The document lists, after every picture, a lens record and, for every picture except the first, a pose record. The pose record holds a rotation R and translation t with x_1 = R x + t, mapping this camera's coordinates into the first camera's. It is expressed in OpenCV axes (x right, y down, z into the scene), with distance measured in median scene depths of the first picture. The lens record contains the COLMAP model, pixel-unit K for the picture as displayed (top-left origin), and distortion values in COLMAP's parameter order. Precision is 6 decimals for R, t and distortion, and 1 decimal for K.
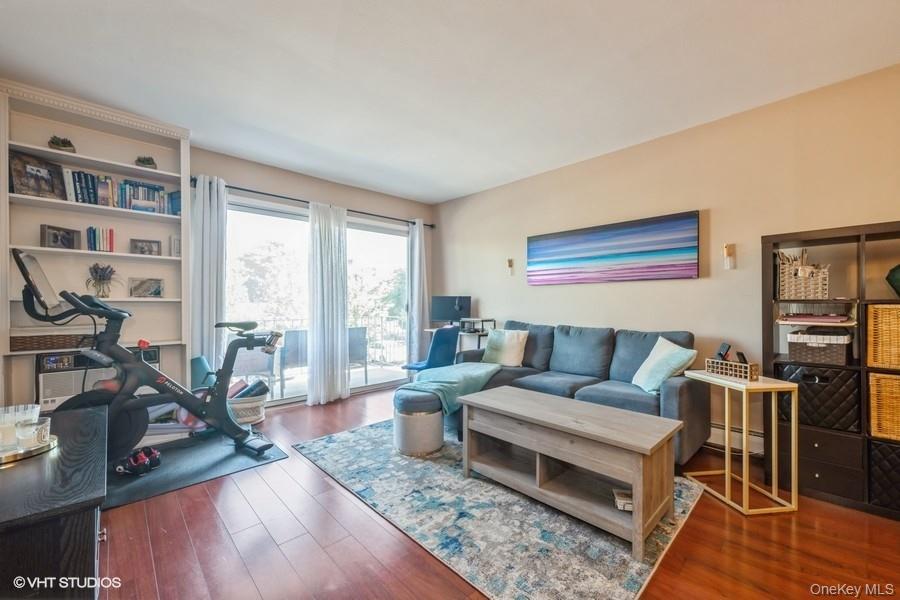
lens RADIAL K [[361.6, 0, 452.6], [0, 361.6, 306.3], [0, 0, 1]] dist [-0.001993, 0.000850]
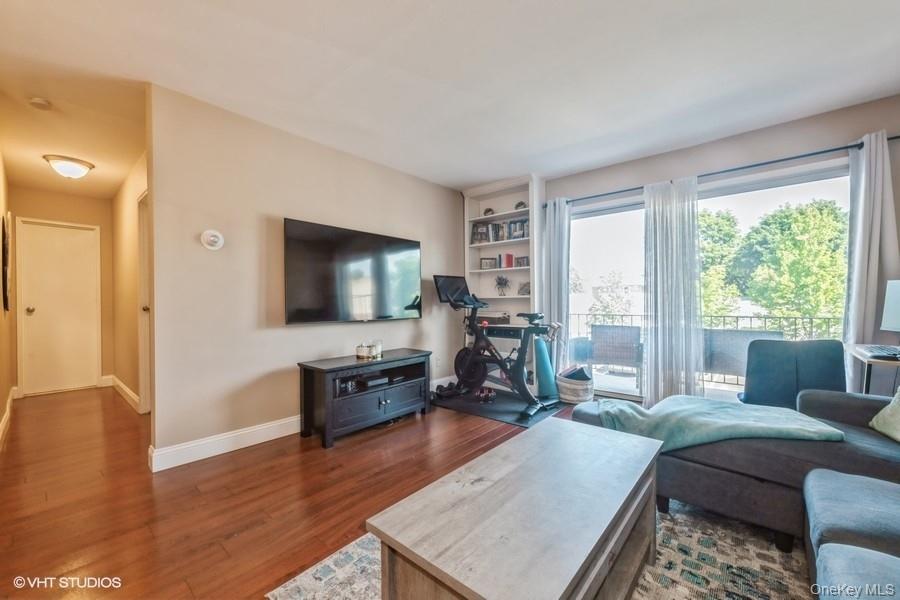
lens RADIAL K [[361.6, 0, 448.8], [0, 361.6, 303.2], [0, 0, 1]] dist [-0.001993, 0.000850]
pose [[0.089291, 0.006370, -0.995985, 0.785007], [0.004886, 0.999965, 0.006833, -0.003244], [0.995994, -0.005476, 0.089257, 0.707518]]
